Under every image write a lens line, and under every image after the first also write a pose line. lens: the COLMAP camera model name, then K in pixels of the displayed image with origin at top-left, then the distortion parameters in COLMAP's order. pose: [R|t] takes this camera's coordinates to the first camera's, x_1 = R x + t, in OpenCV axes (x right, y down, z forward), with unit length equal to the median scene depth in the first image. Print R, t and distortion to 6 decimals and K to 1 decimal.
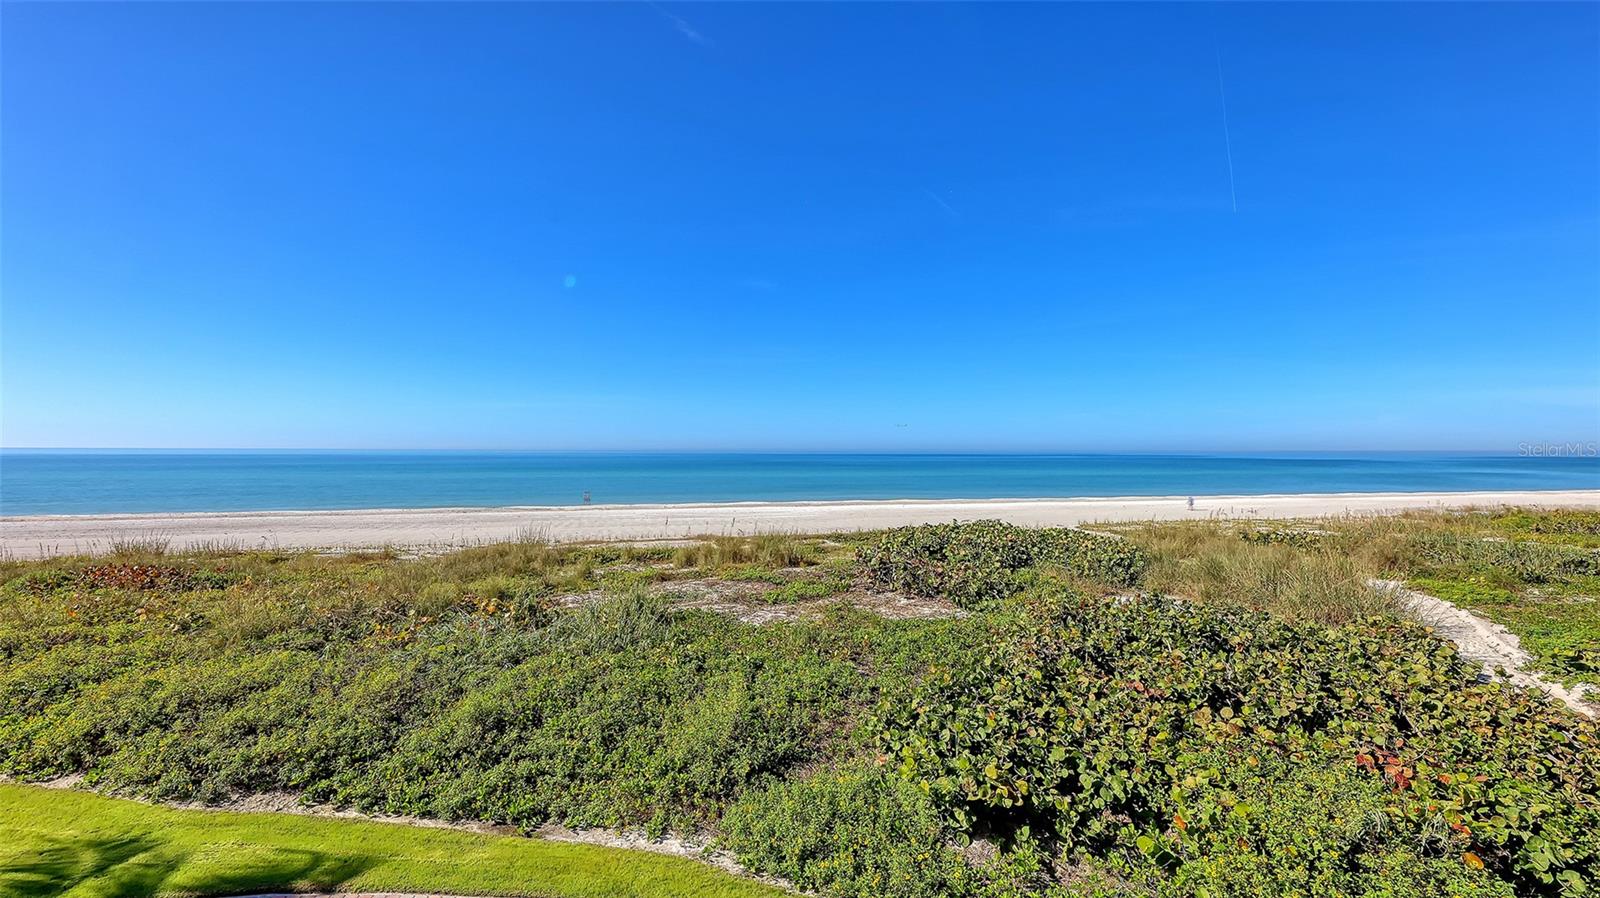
lens RADIAL K [[625.3, 0, 814.1], [0, 625.3, 453.1], [0, 0, 1]] dist [-0.000502, -0.000161]
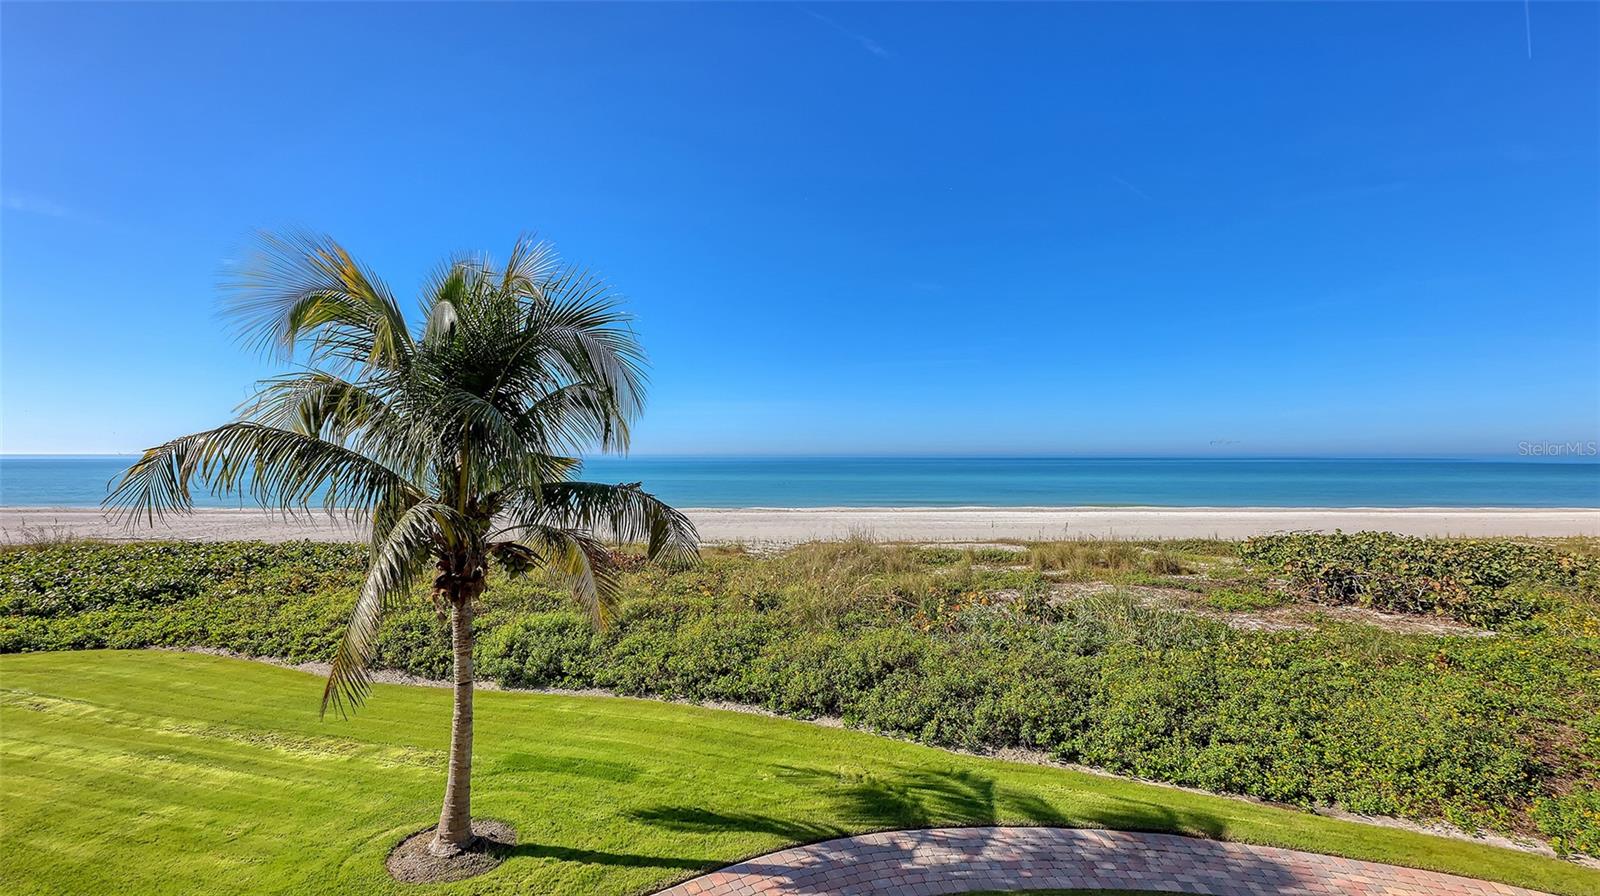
lens RADIAL K [[625.3, 0, 814.1], [0, 625.3, 452.1], [0, 0, 1]] dist [-0.000502, -0.000161]
pose [[0.972173, -0.003525, -0.234236, -0.908354], [0.000923, 0.999937, -0.011216, 0.002322], [0.234261, 0.010687, 0.972115, -0.218479]]
